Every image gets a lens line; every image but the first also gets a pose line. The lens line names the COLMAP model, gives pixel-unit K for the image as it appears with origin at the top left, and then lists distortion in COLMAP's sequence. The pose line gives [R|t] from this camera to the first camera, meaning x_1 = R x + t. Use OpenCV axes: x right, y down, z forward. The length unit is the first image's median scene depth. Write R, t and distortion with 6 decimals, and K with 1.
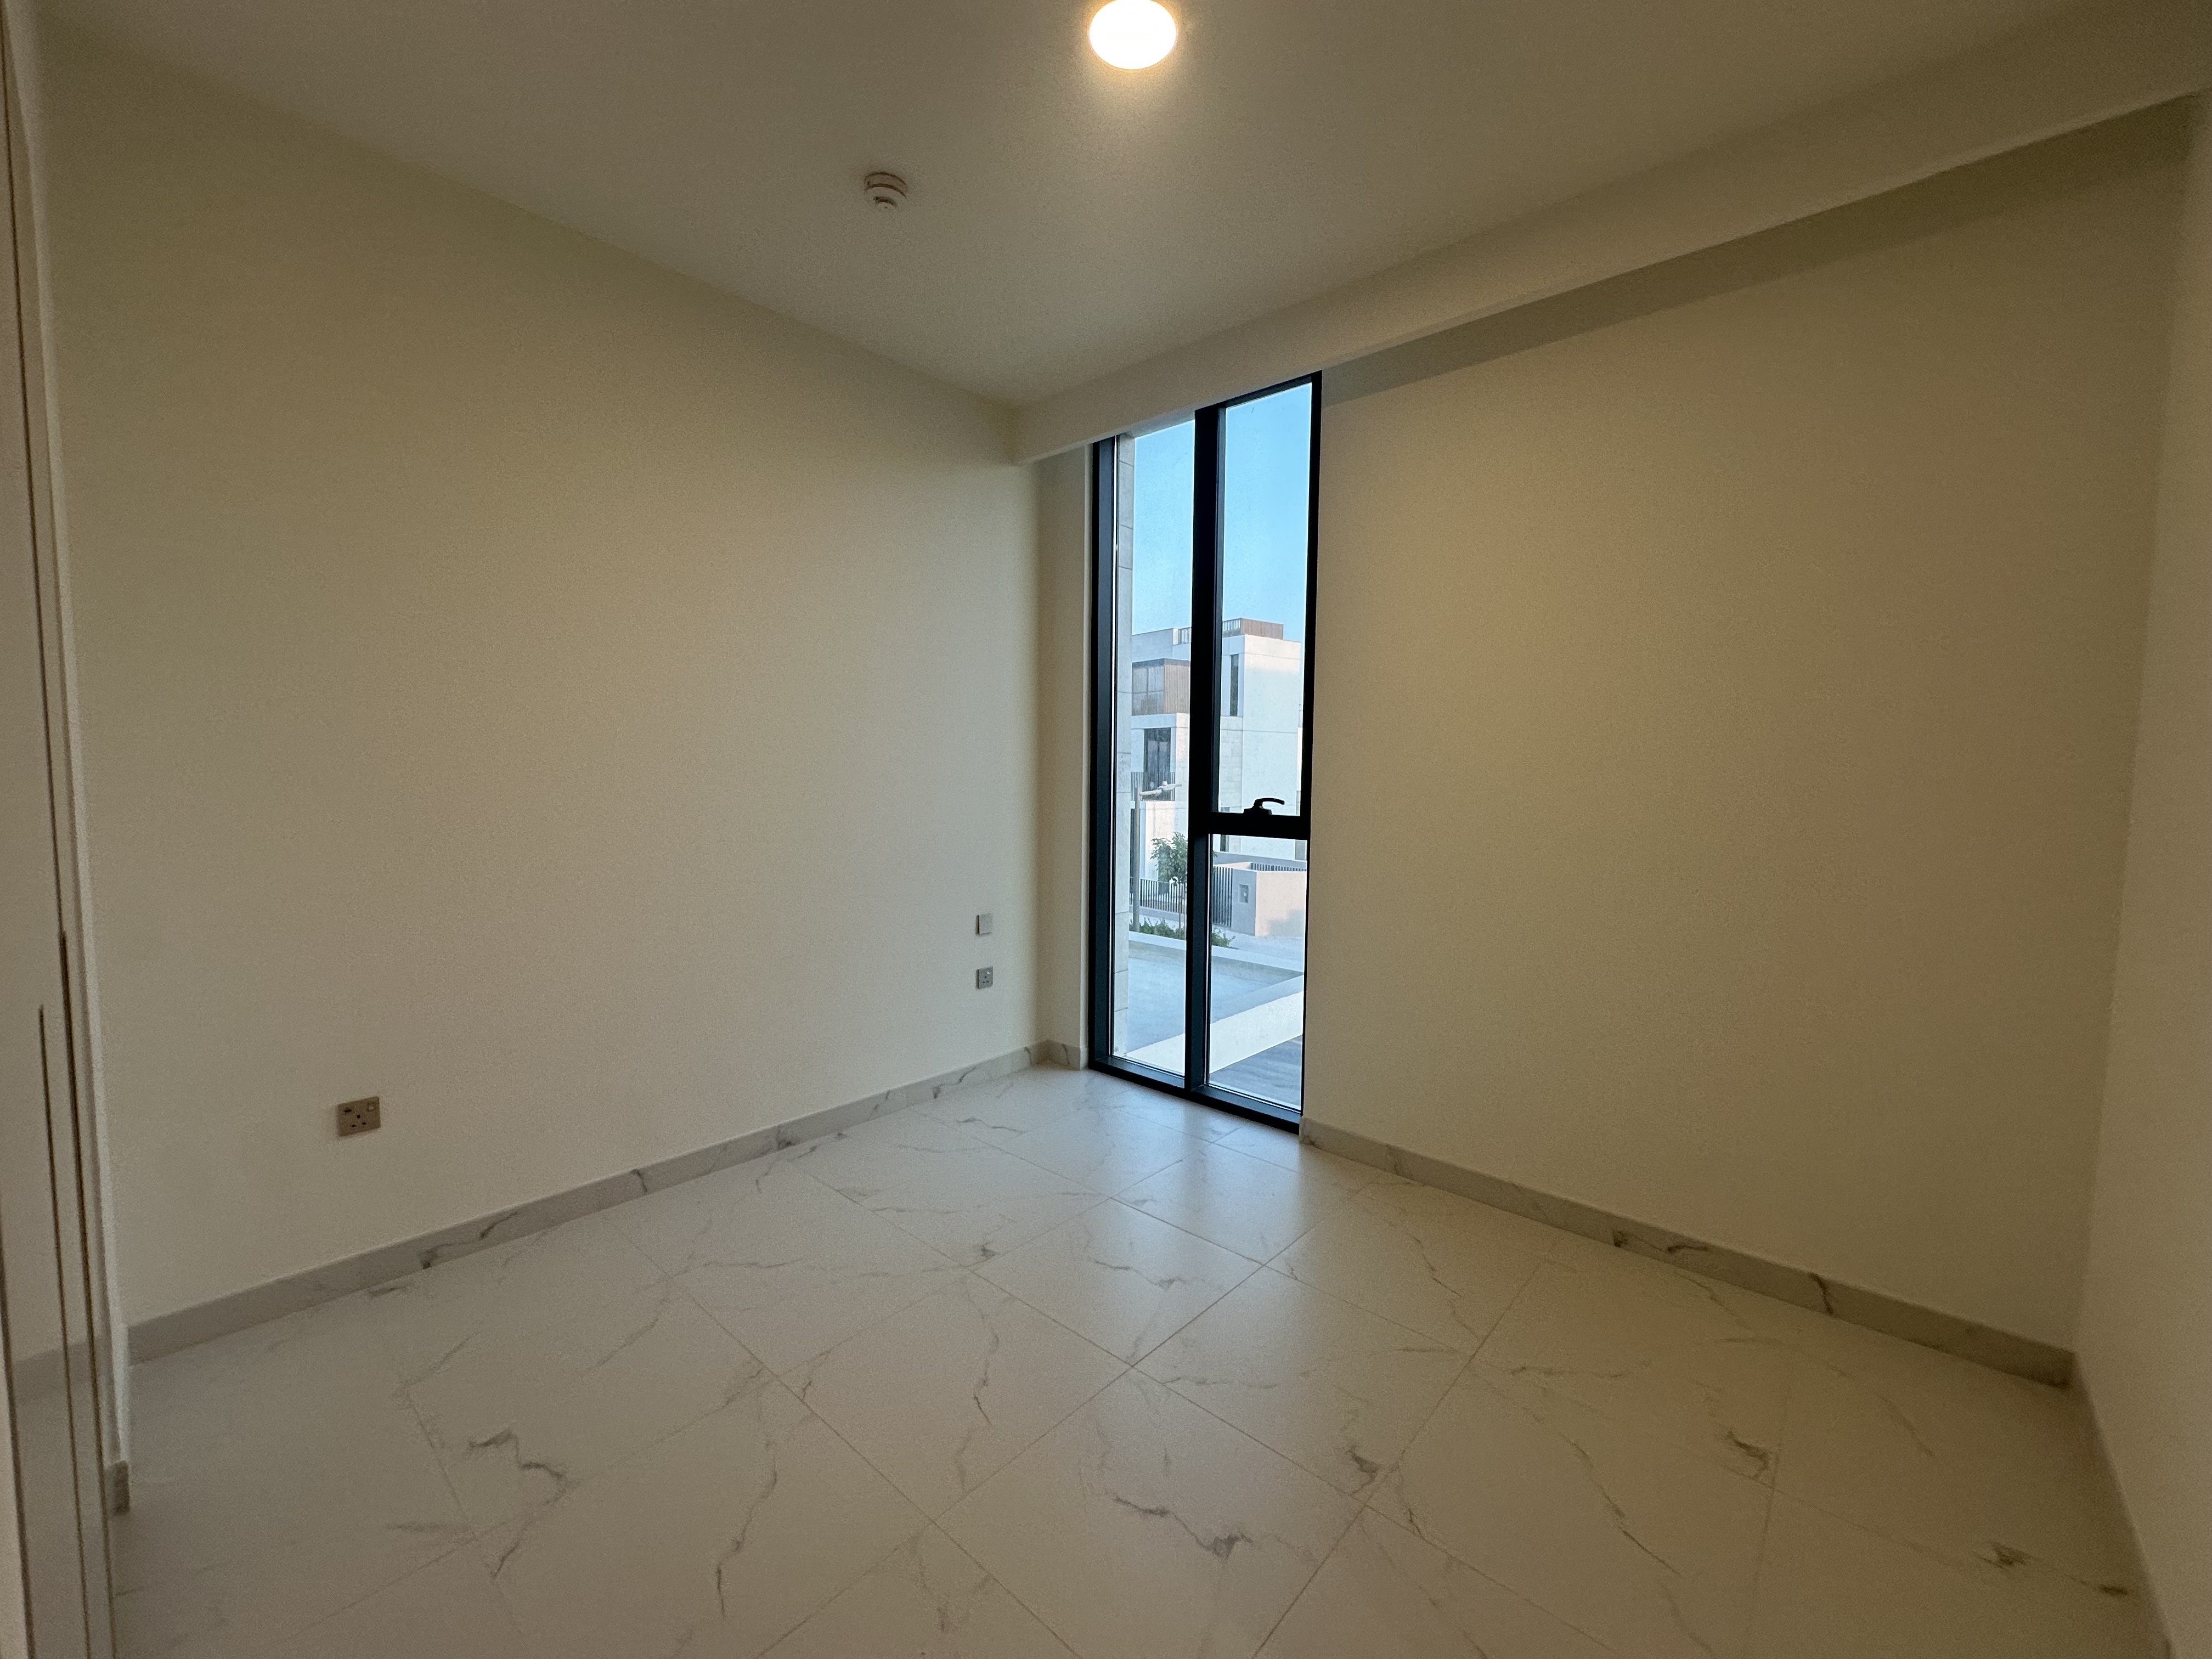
lens RADIAL K [[883.3, 0, 1106.0], [0, 883.3, 829.5], [0, 0, 1]] dist [0.002482, 0.000385]
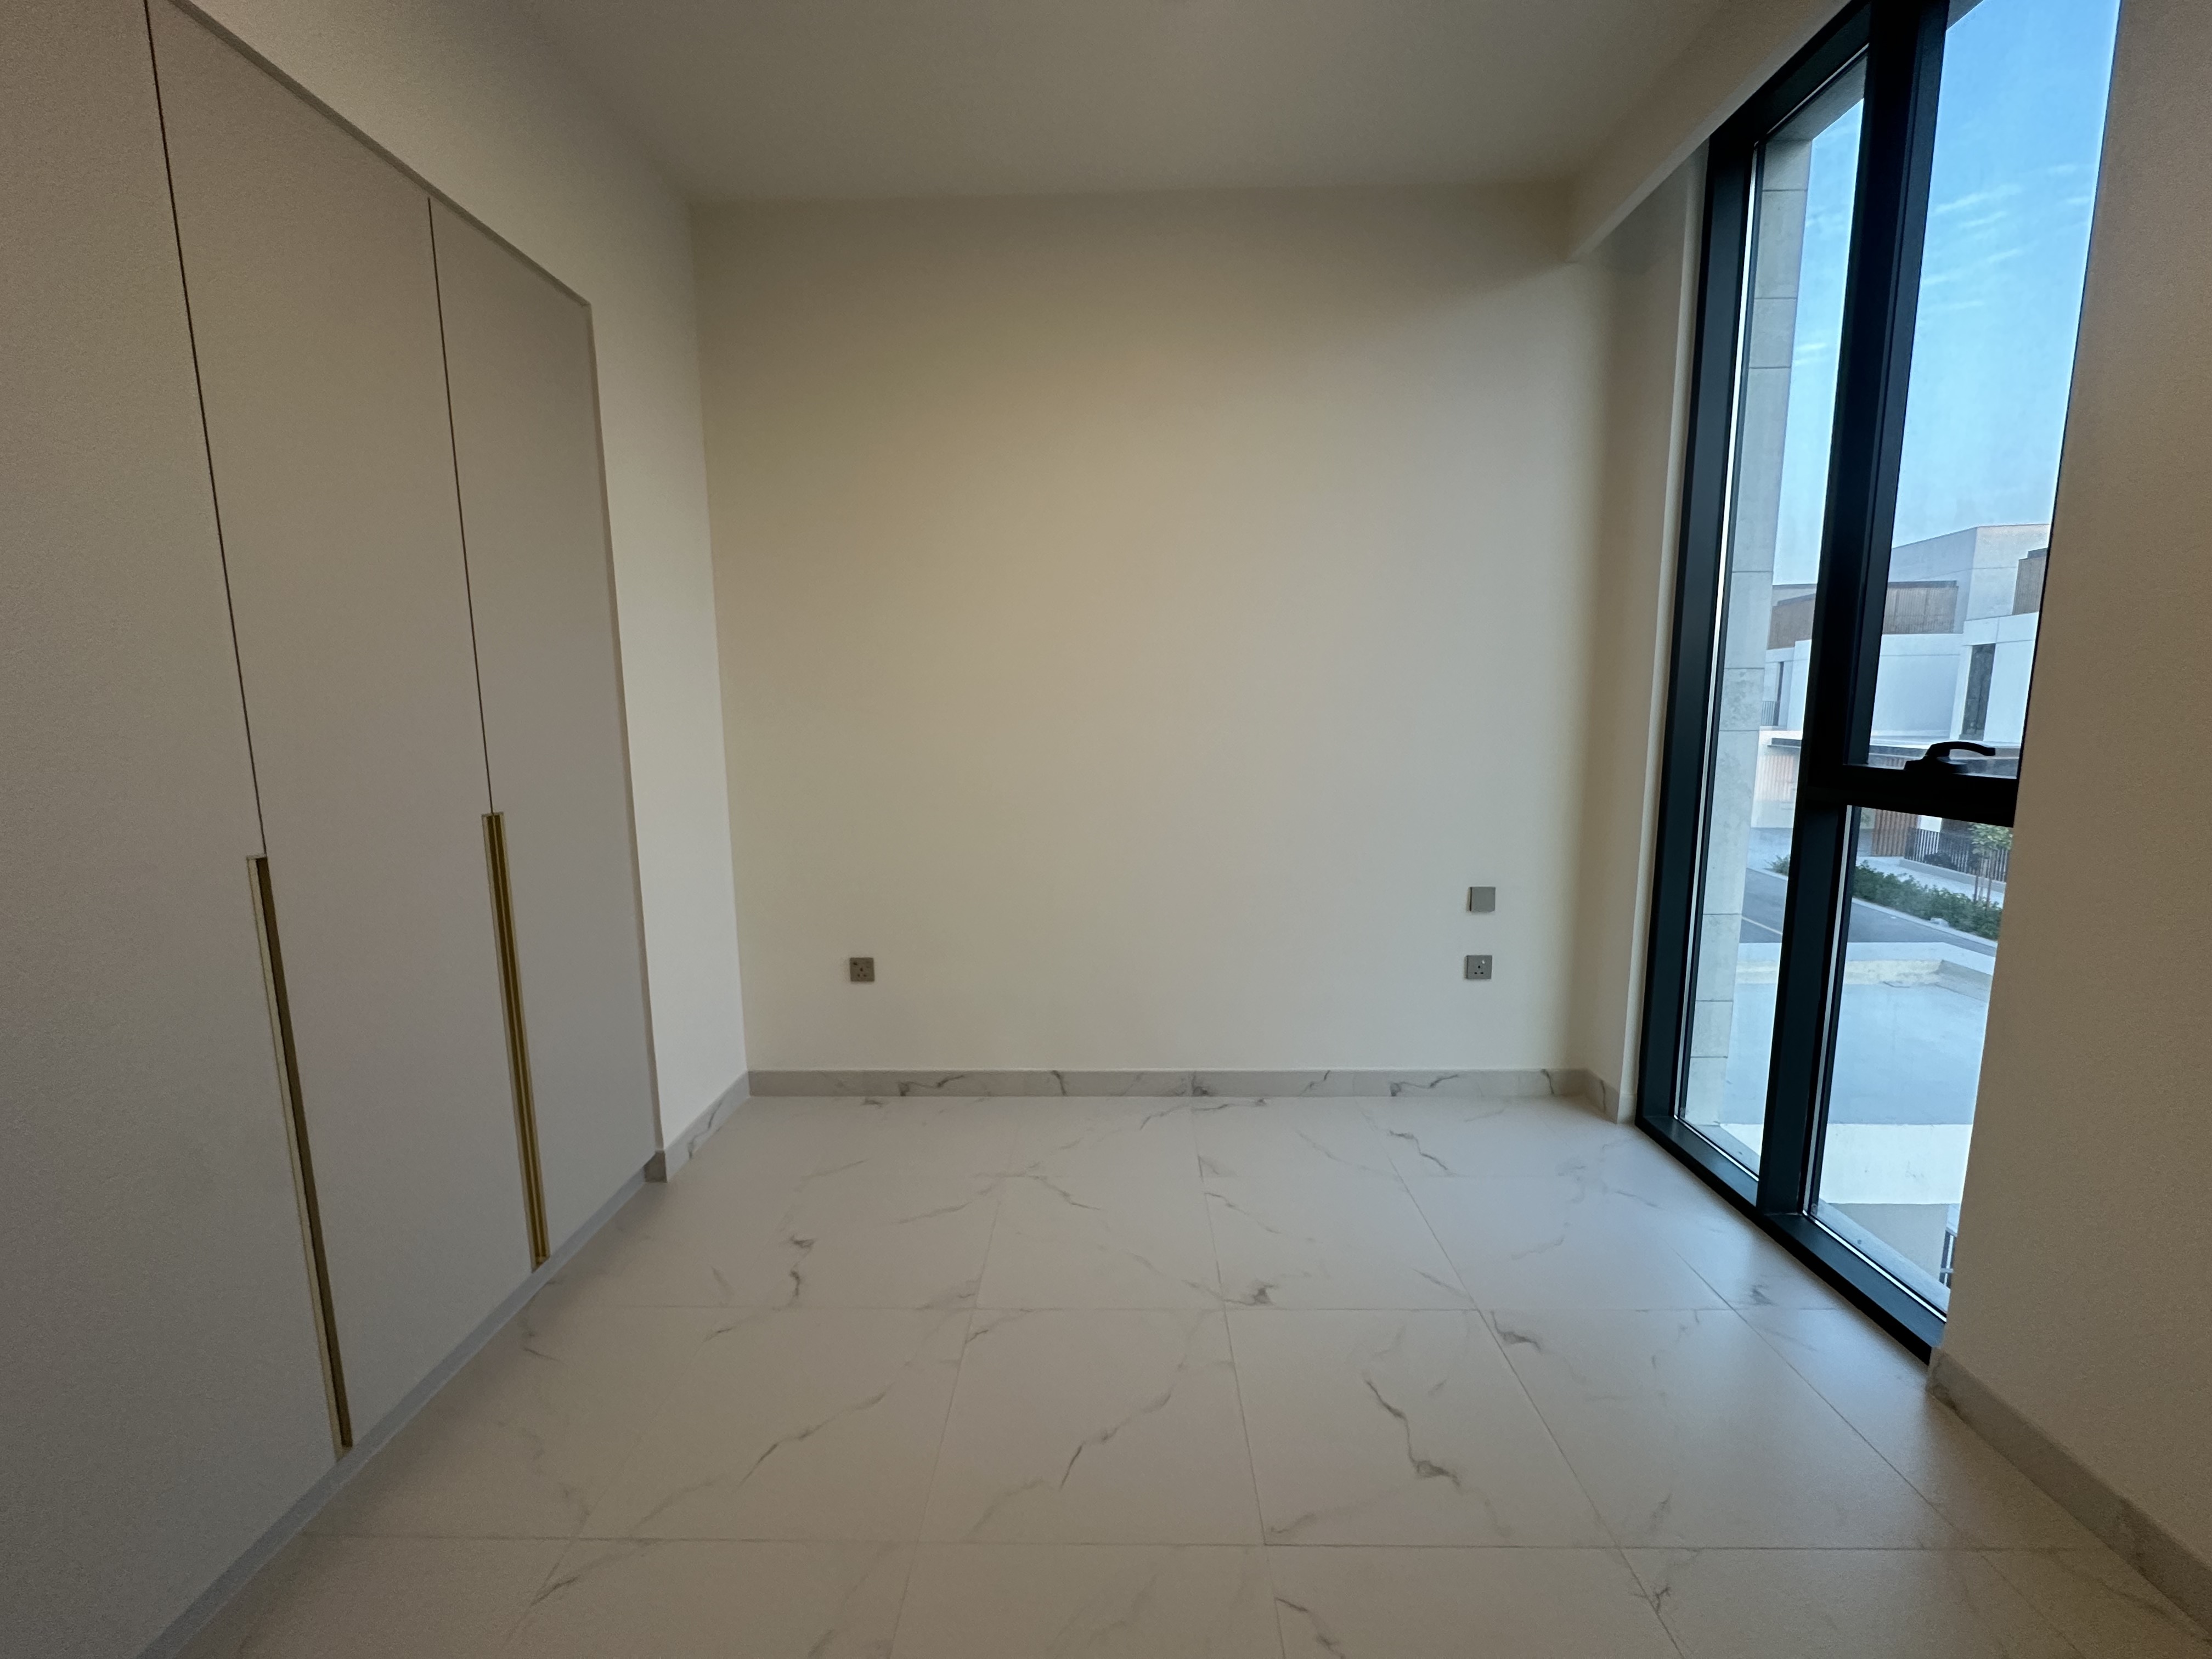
lens RADIAL K [[888.9, 0, 1106.0], [0, 888.9, 829.5], [0, 0, 1]] dist [-0.003130, 0.000221]
pose [[0.652571, 0.091970, -0.752125, 0.250131], [-0.036811, 0.995282, 0.089765, -0.012946], [0.756833, -0.030892, 0.652878, 0.266613]]
